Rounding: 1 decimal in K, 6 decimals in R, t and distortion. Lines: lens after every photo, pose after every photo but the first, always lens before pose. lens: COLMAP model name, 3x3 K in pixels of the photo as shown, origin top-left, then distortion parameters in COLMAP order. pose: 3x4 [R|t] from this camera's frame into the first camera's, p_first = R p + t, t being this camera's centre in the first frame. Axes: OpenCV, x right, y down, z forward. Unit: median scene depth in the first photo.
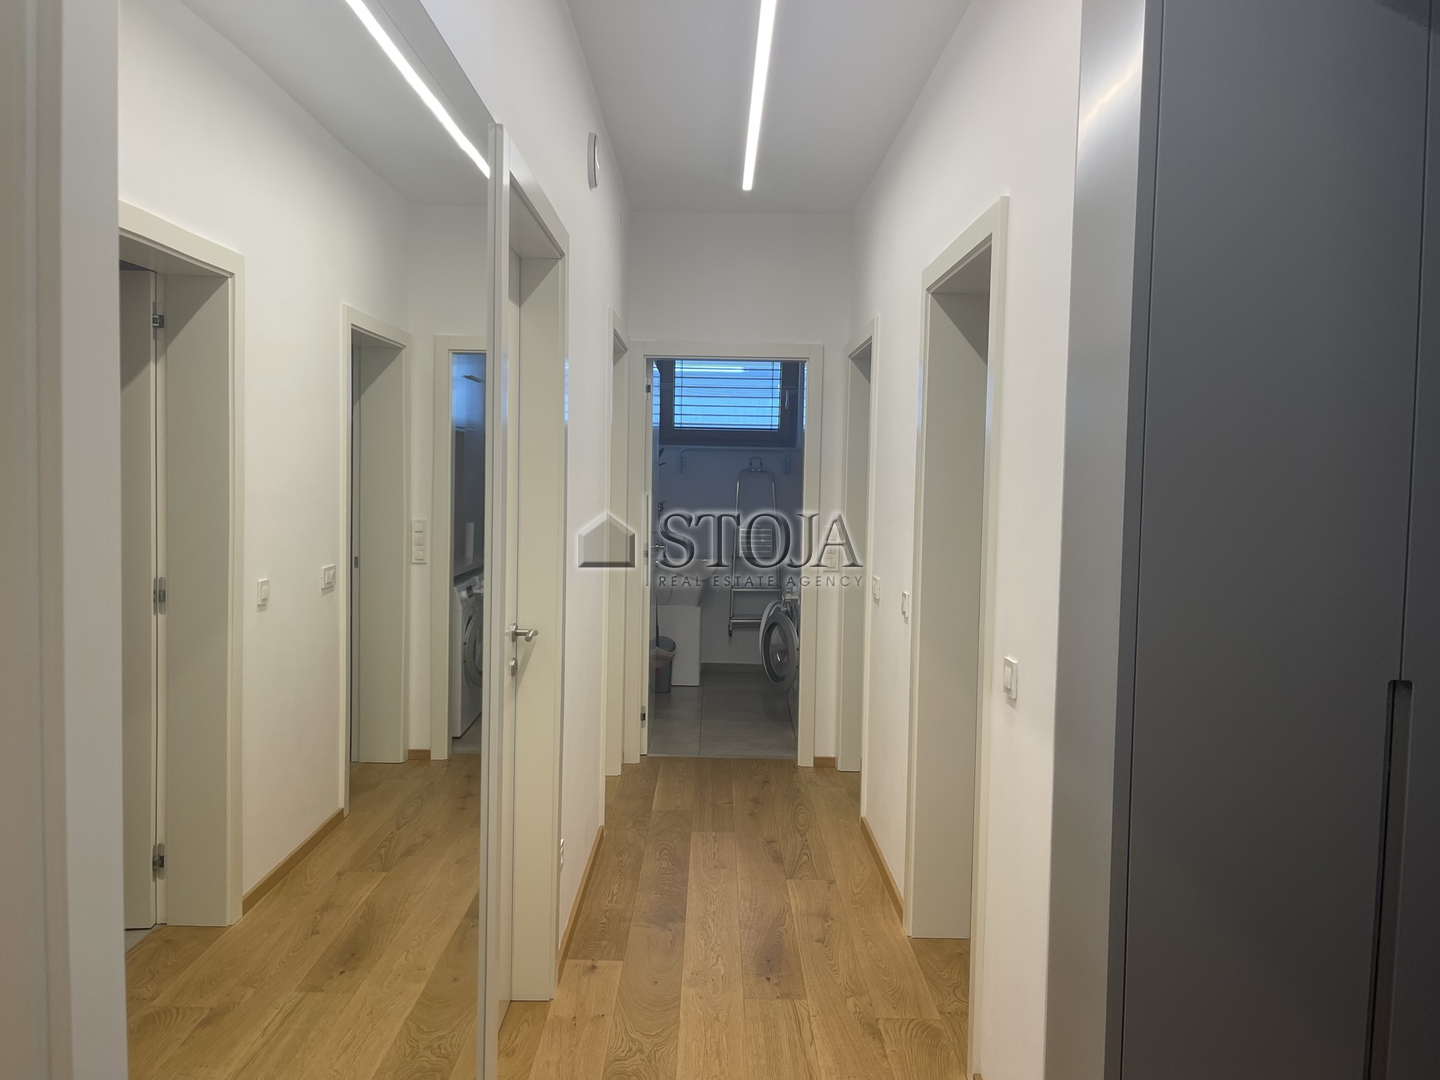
lens RADIAL K [[1078.3, 0, 719.6], [0, 1078.3, 539.2], [0, 0, 1]] dist [0.013122, 0.007960]
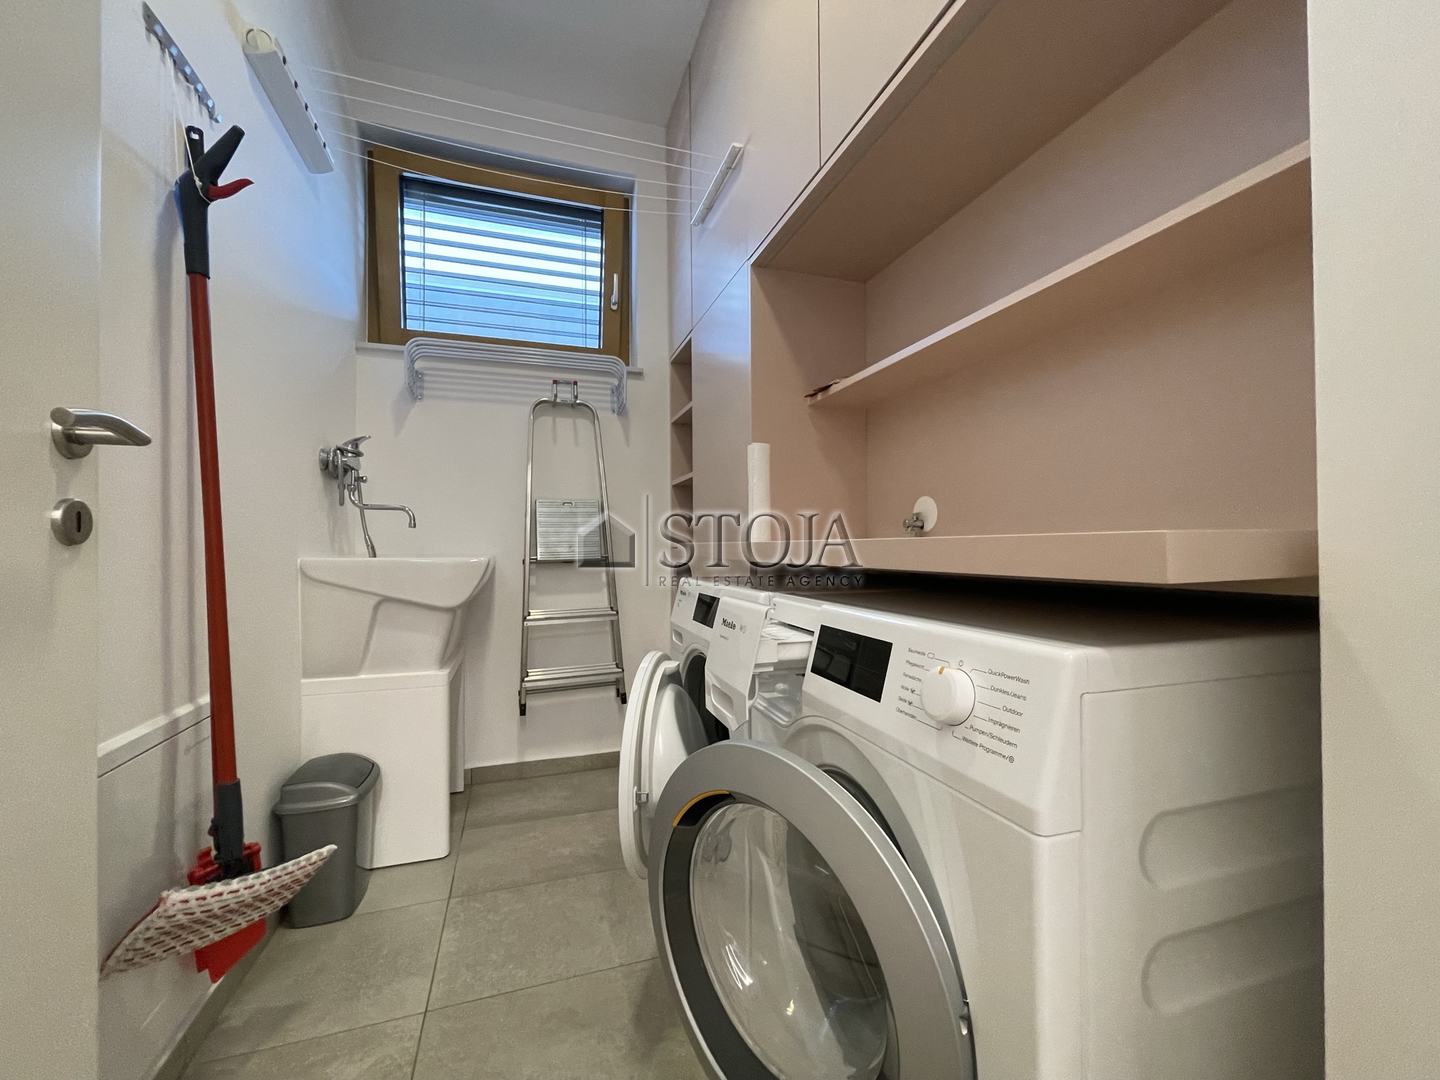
lens RADIAL K [[583.5, 0, 716.9], [0, 583.5, 540.7], [0, 0, 1]] dist [-0.001915, 0.000331]
pose [[0.949320, -0.026410, 0.313198, 0.012740], [0.043913, 0.997835, -0.048963, 0.027512], [-0.311227, 0.060235, 0.948425, 0.711797]]
